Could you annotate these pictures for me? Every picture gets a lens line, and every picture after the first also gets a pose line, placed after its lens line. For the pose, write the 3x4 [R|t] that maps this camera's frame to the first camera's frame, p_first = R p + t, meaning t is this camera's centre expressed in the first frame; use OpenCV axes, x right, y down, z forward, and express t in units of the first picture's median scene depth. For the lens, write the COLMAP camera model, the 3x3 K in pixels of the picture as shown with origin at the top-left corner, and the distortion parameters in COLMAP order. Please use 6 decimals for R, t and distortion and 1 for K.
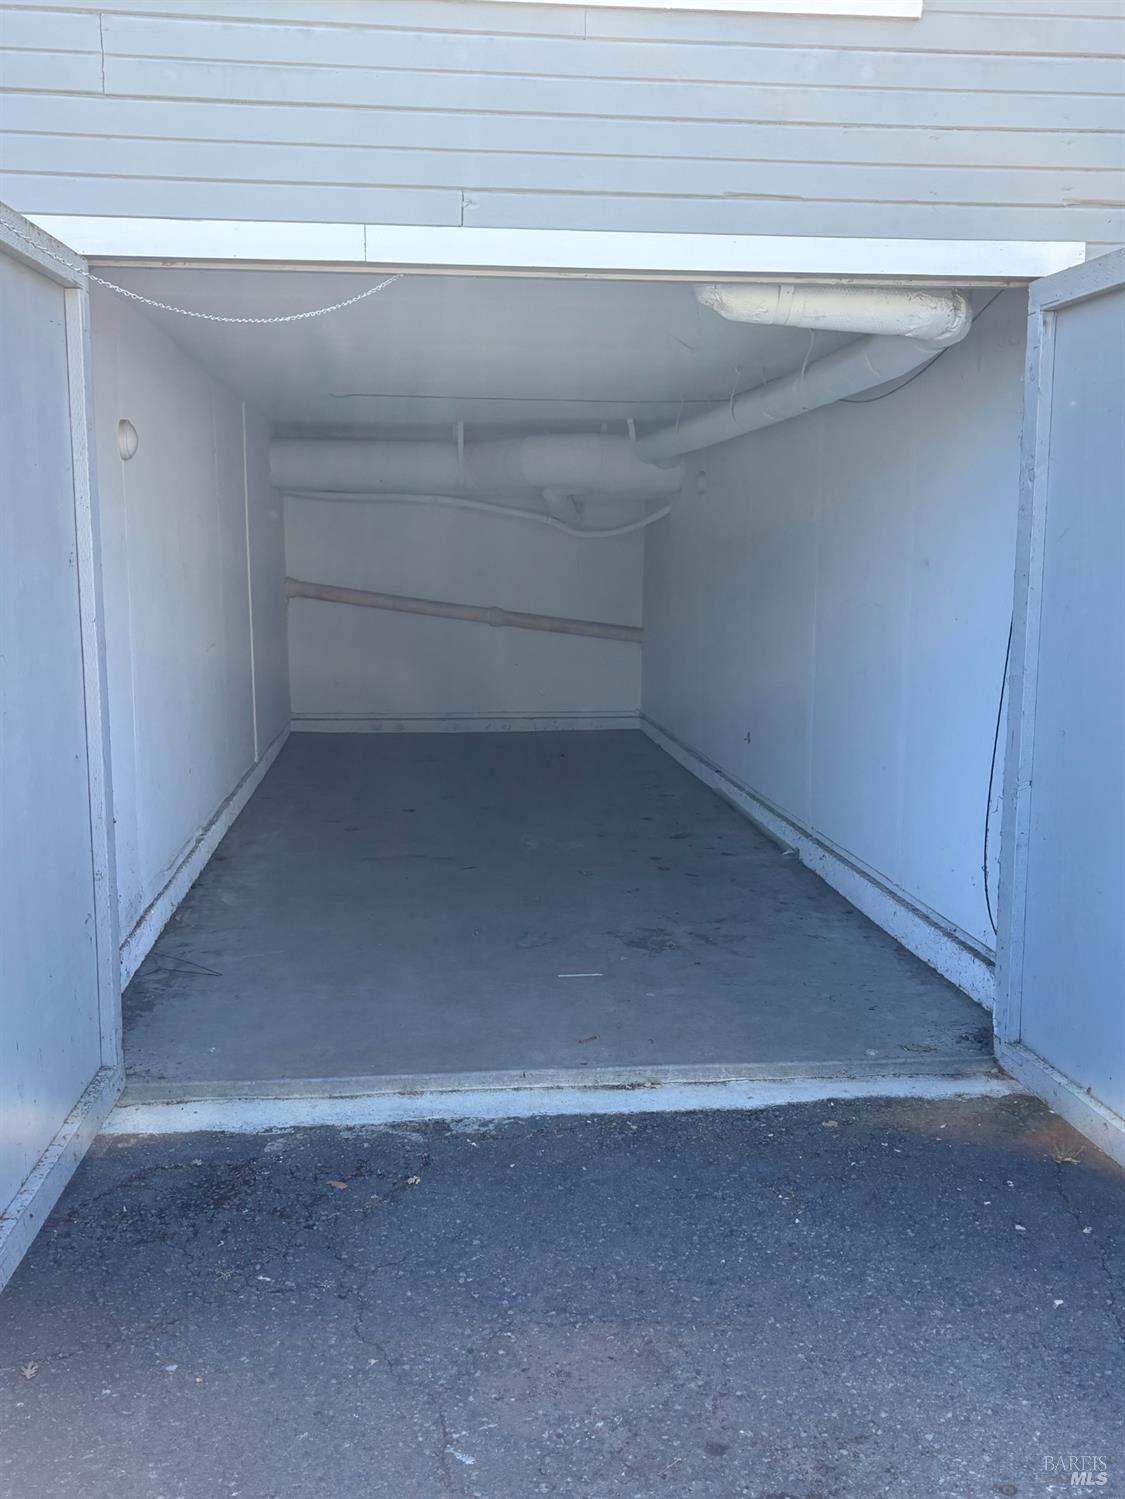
lens RADIAL K [[1476.2, 0, 557.5], [0, 1476.2, 755.7], [0, 0, 1]] dist [0.020346, 0.000000]
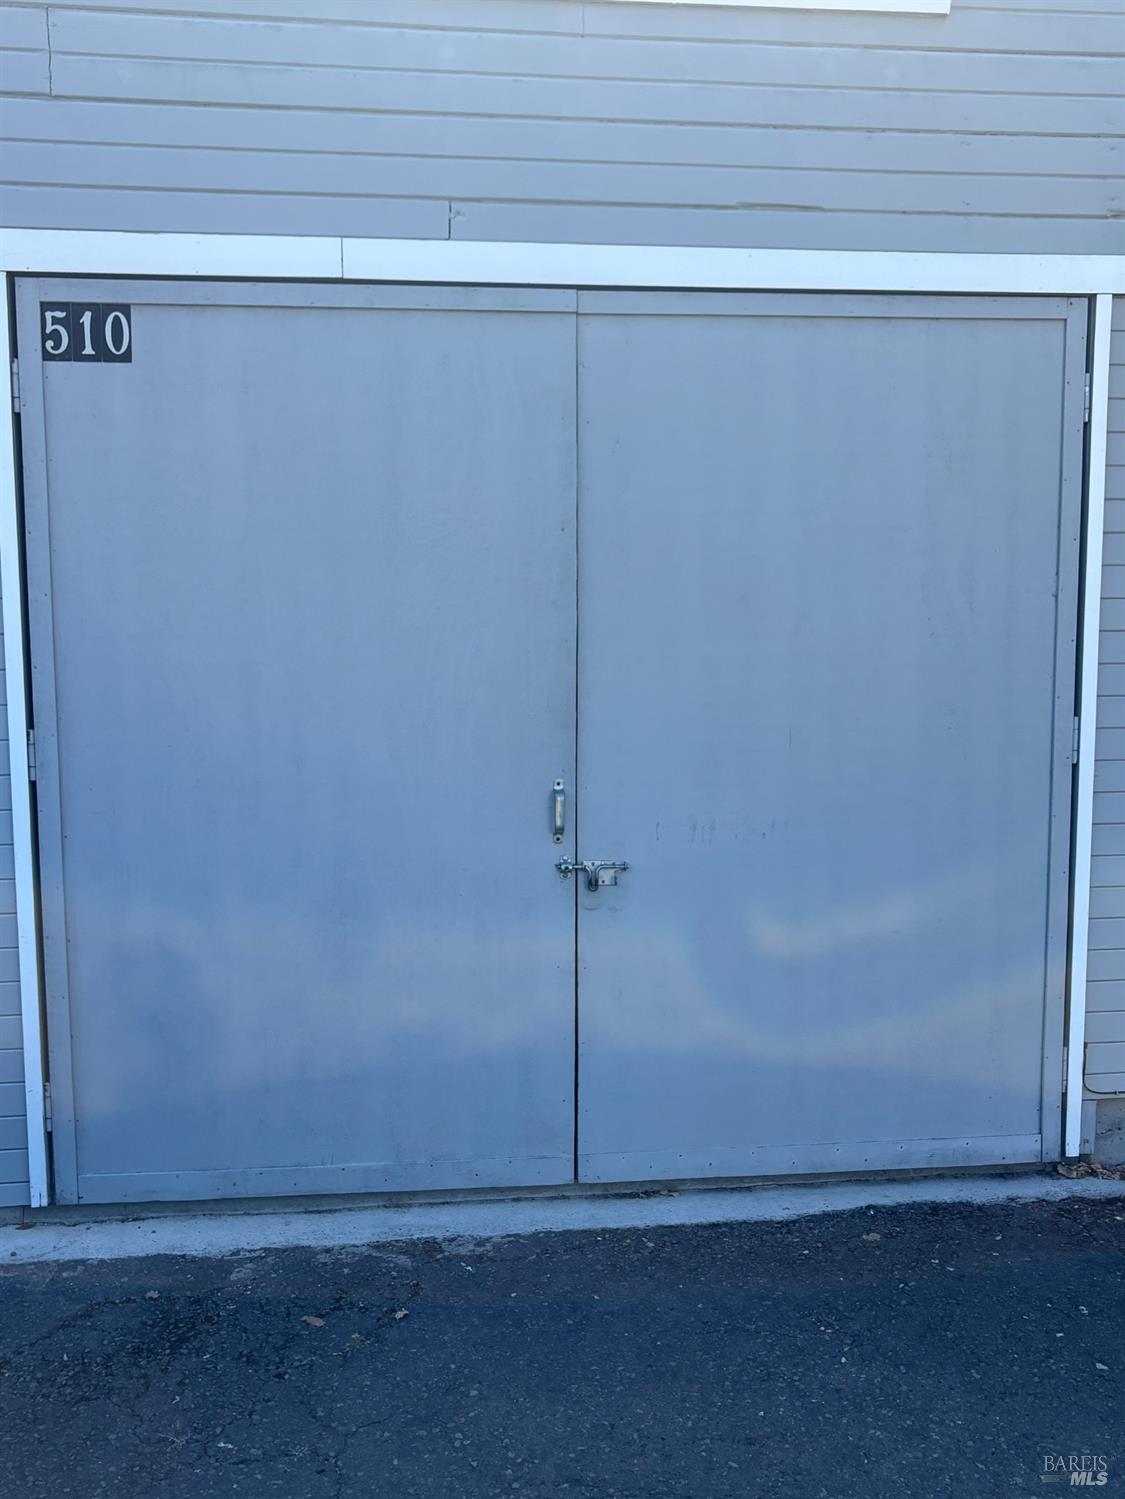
lens RADIAL K [[1476.2, 0, 569.2], [0, 1476.2, 747.9], [0, 0, 1]] dist [0.020346, 0.000000]
pose [[0.999817, -0.009073, 0.016840, -0.009539], [0.009770, 0.999080, -0.041749, -0.008888], [-0.016446, 0.041906, 0.998986, 0.109915]]
